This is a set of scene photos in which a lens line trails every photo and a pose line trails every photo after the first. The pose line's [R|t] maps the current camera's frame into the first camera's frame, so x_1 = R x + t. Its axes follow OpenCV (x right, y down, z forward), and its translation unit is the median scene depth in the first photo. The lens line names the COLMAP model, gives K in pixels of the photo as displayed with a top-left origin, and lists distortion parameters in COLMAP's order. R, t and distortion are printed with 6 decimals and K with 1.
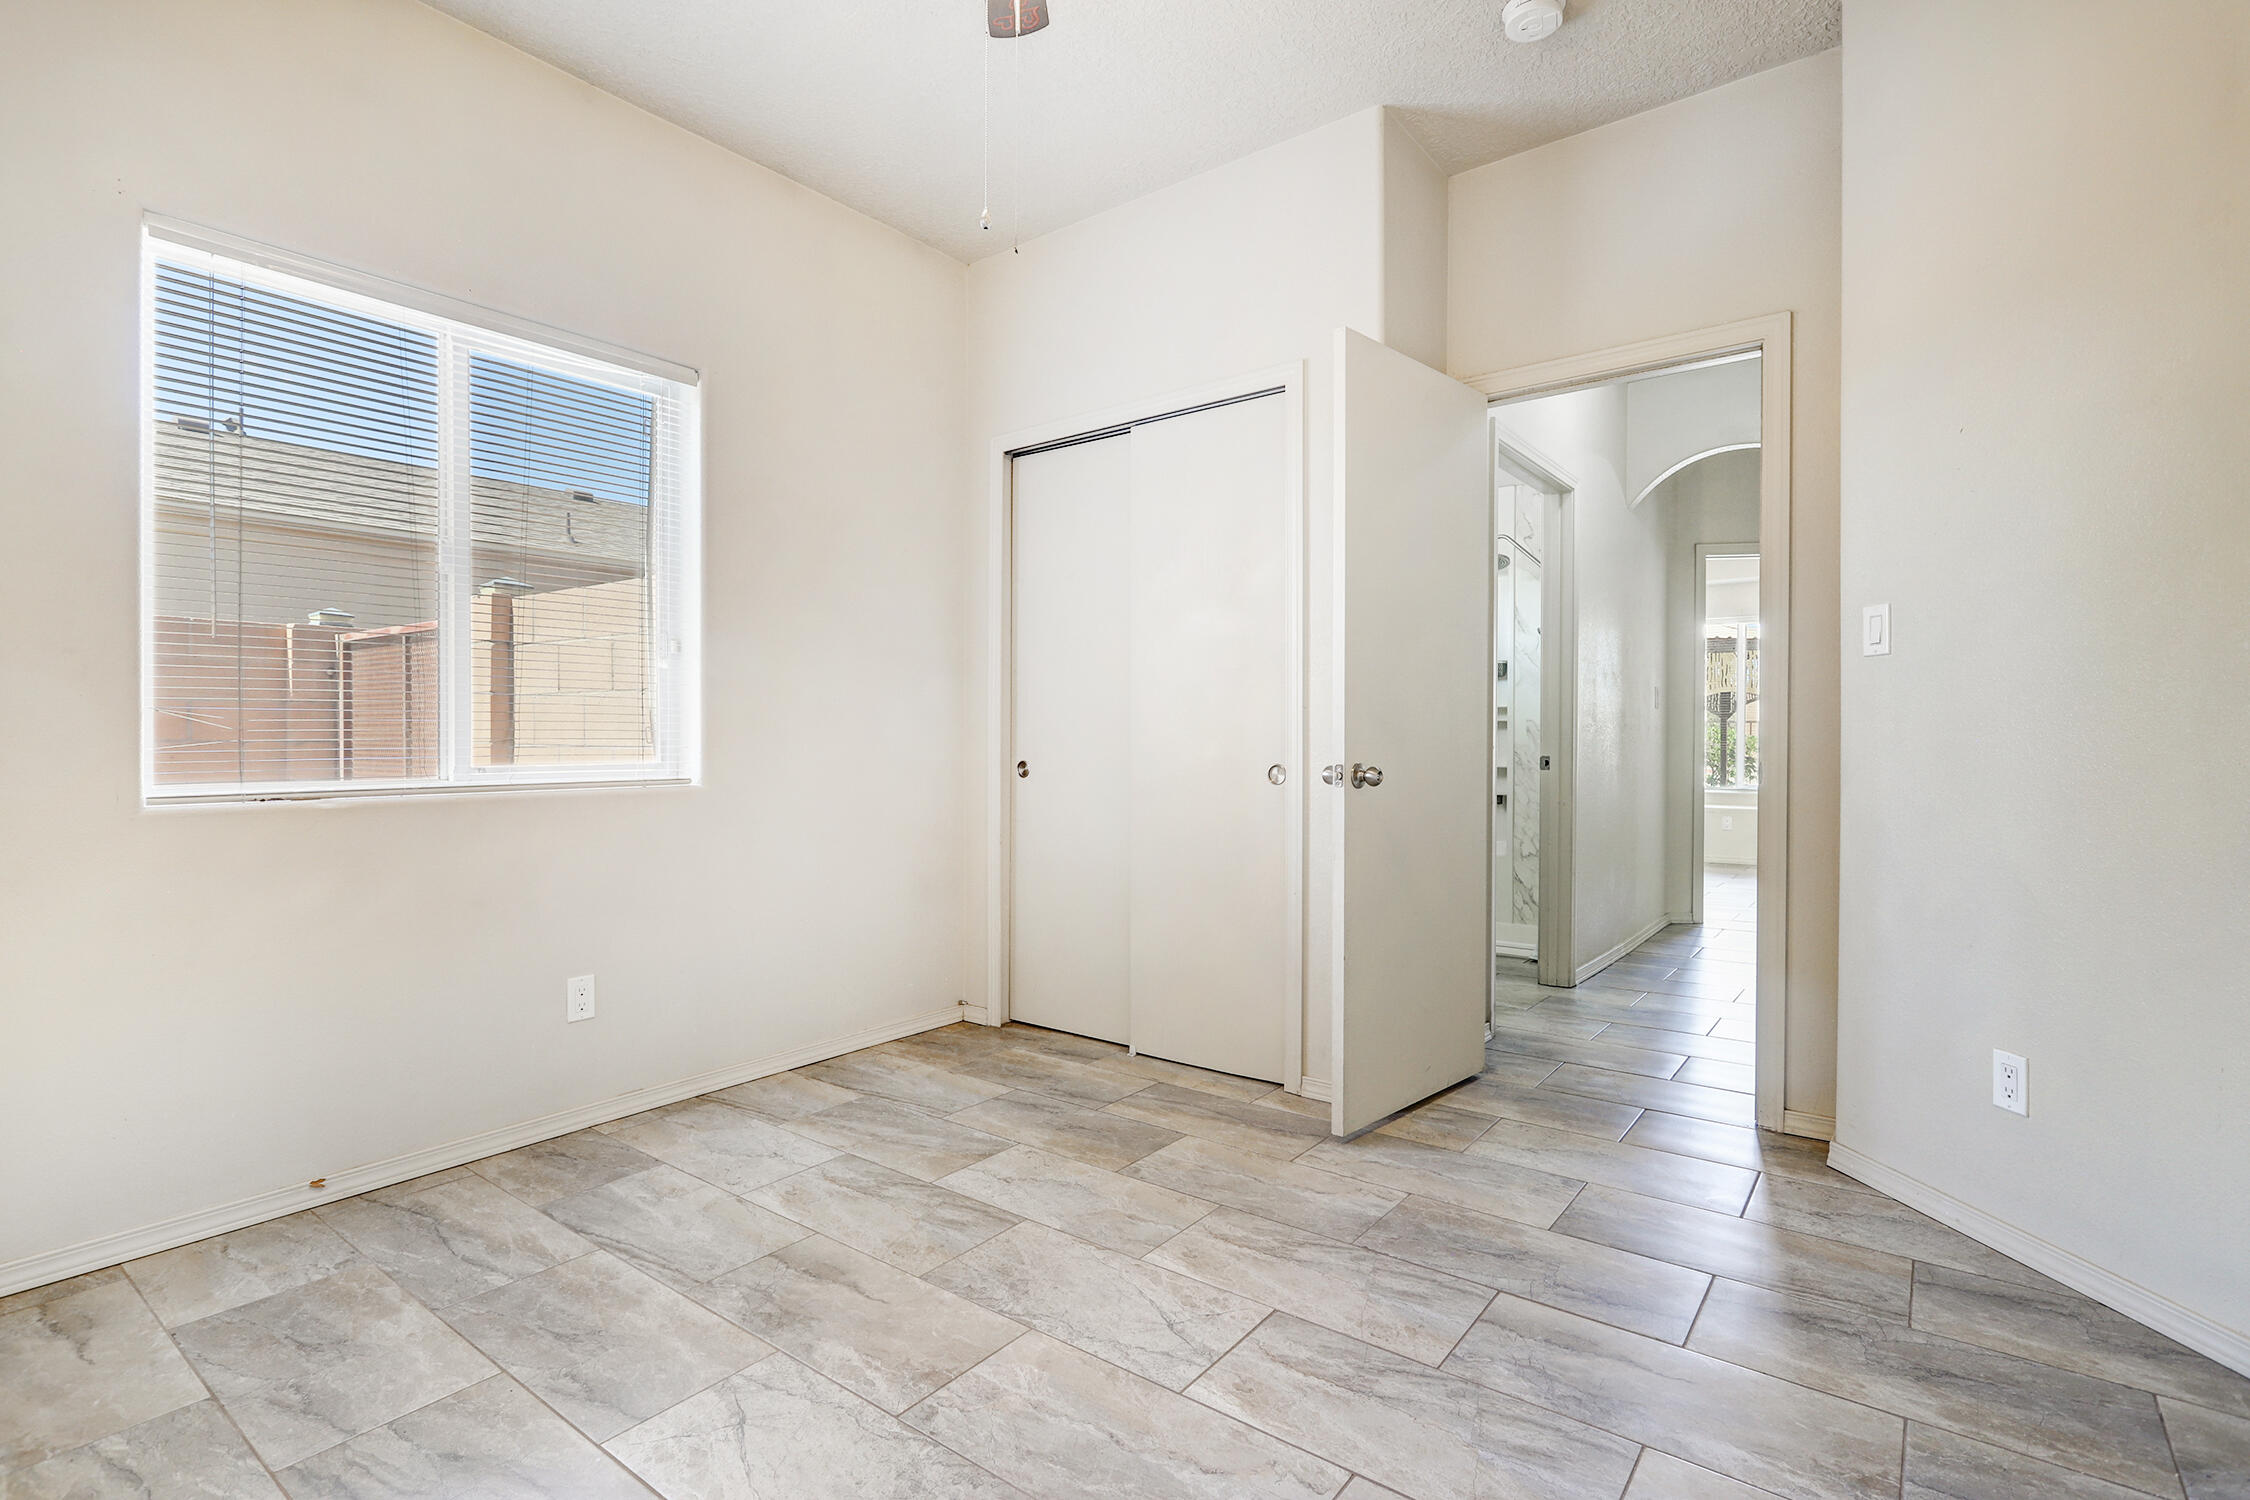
lens RADIAL K [[1065.3, 0, 1112.5], [0, 1065.3, 740.0], [0, 0, 1]] dist [-0.009172, 0.002244]
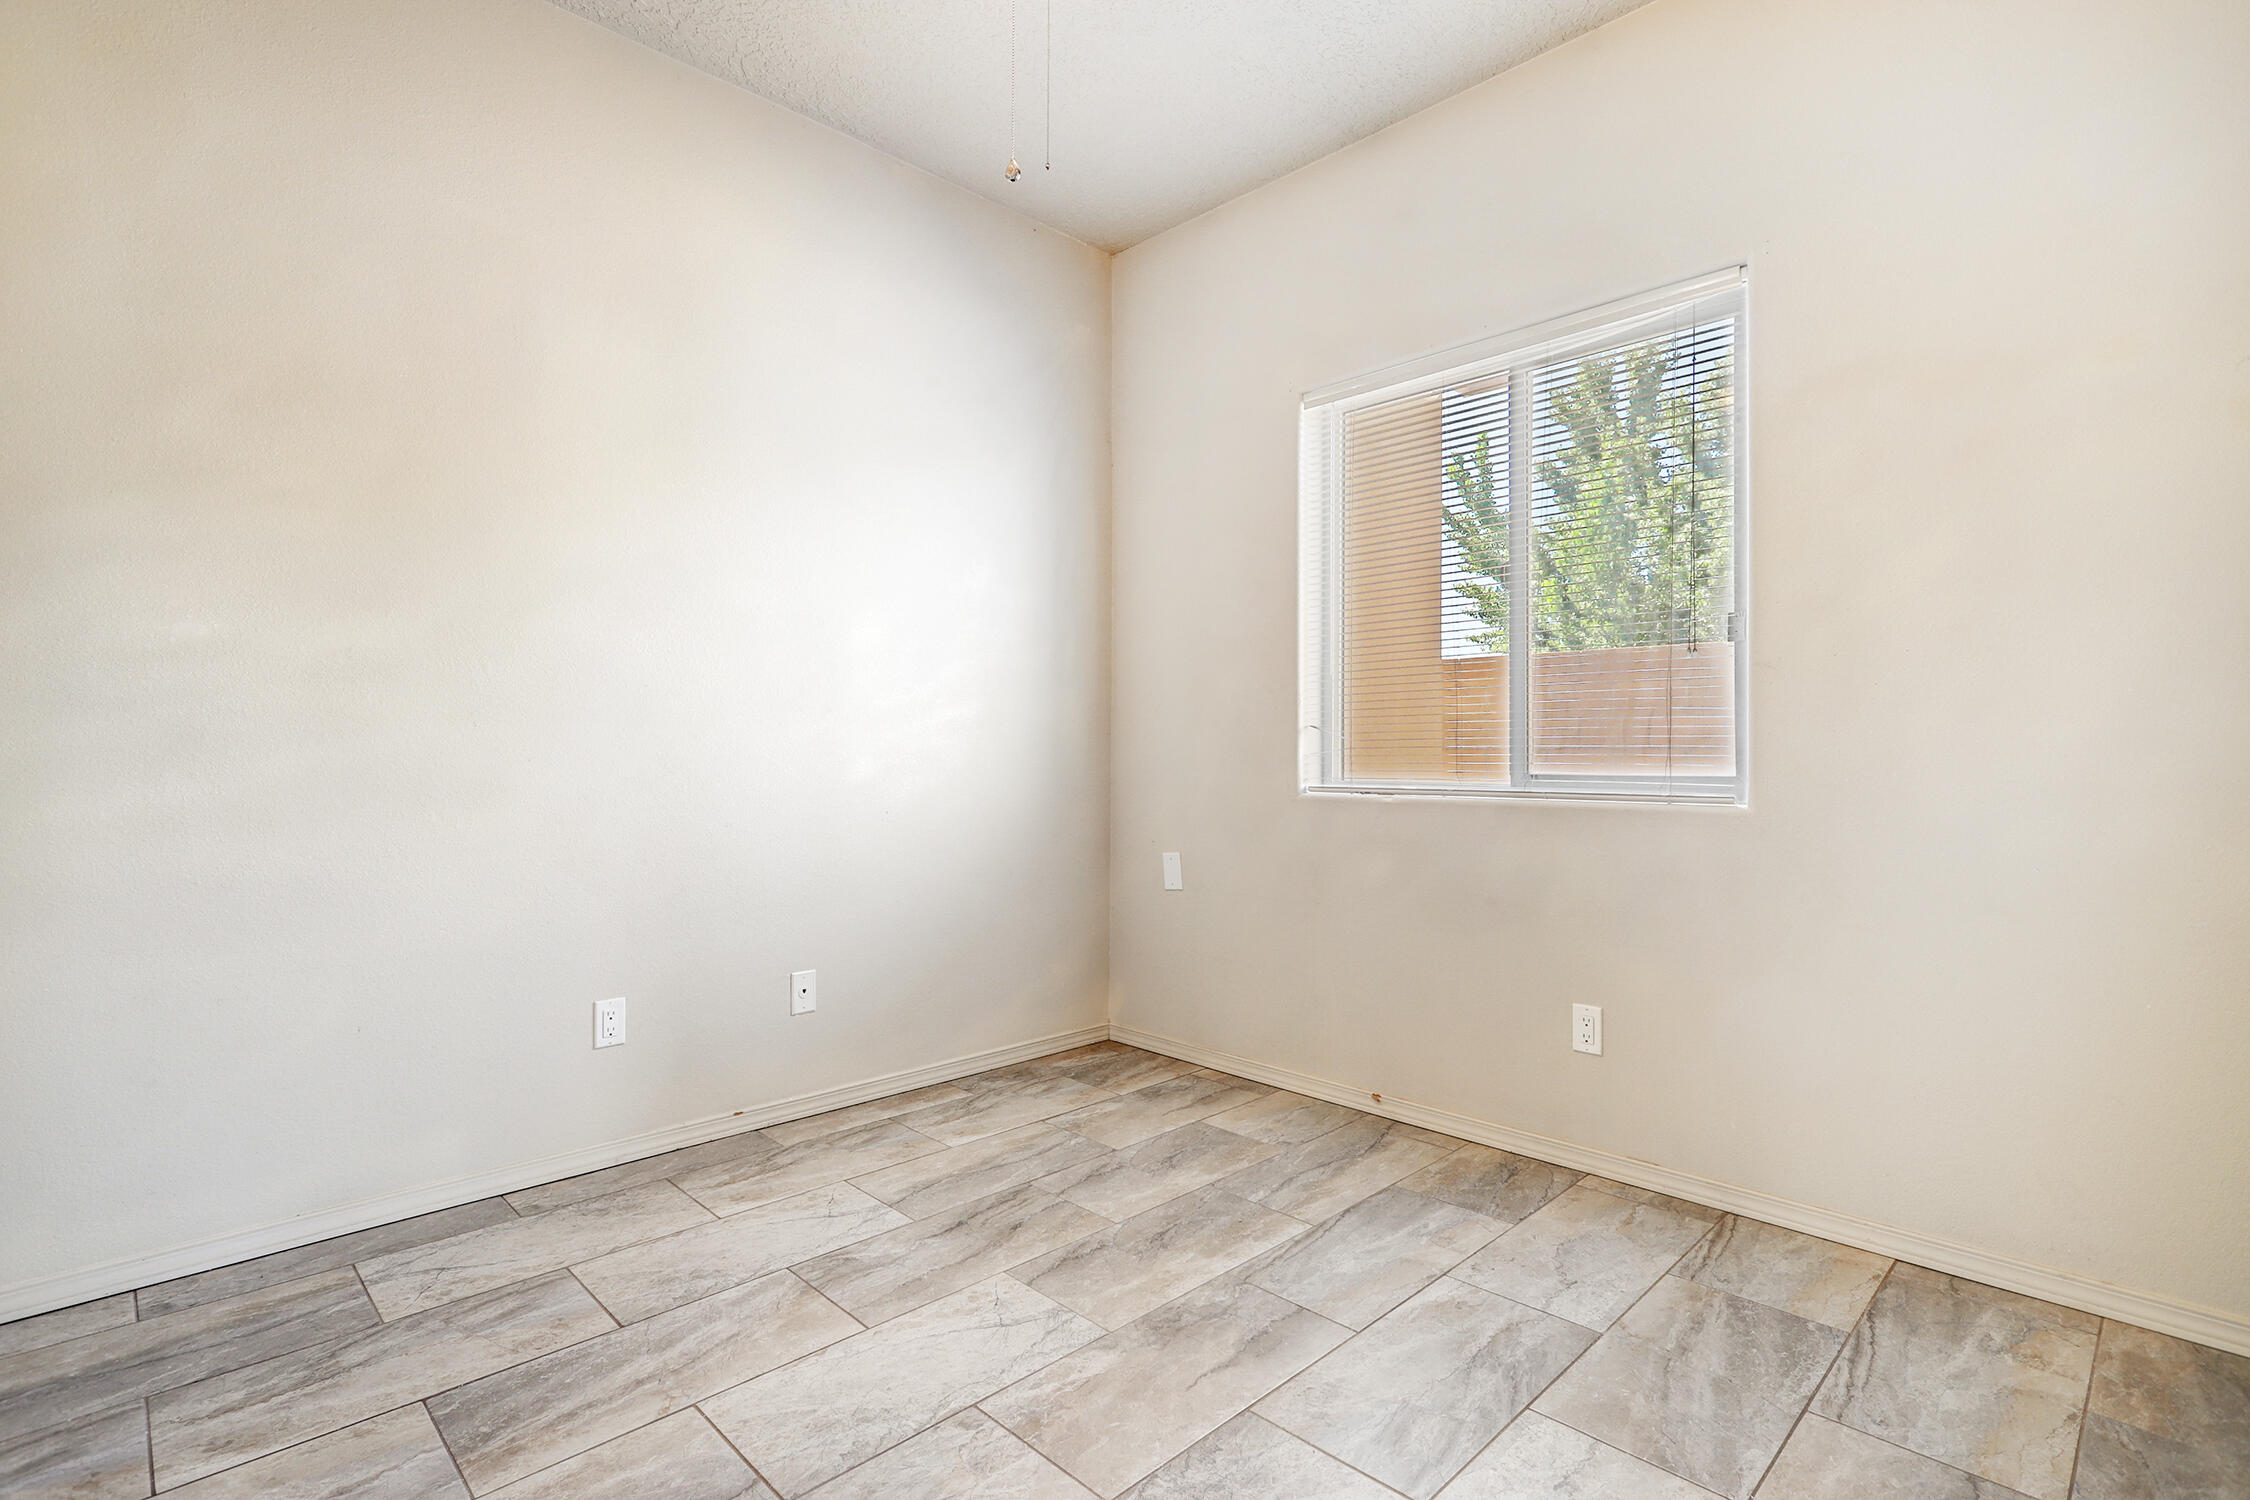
lens RADIAL K [[1065.3, 0, 1139.6], [0, 1065.3, 747.6], [0, 0, 1]] dist [-0.009172, 0.002244]
pose [[-0.128741, 0.001078, -0.991678, 0.569884], [0.002379, 0.999997, 0.000778, 0.000825], [0.991675, -0.002259, -0.128743, 0.927934]]
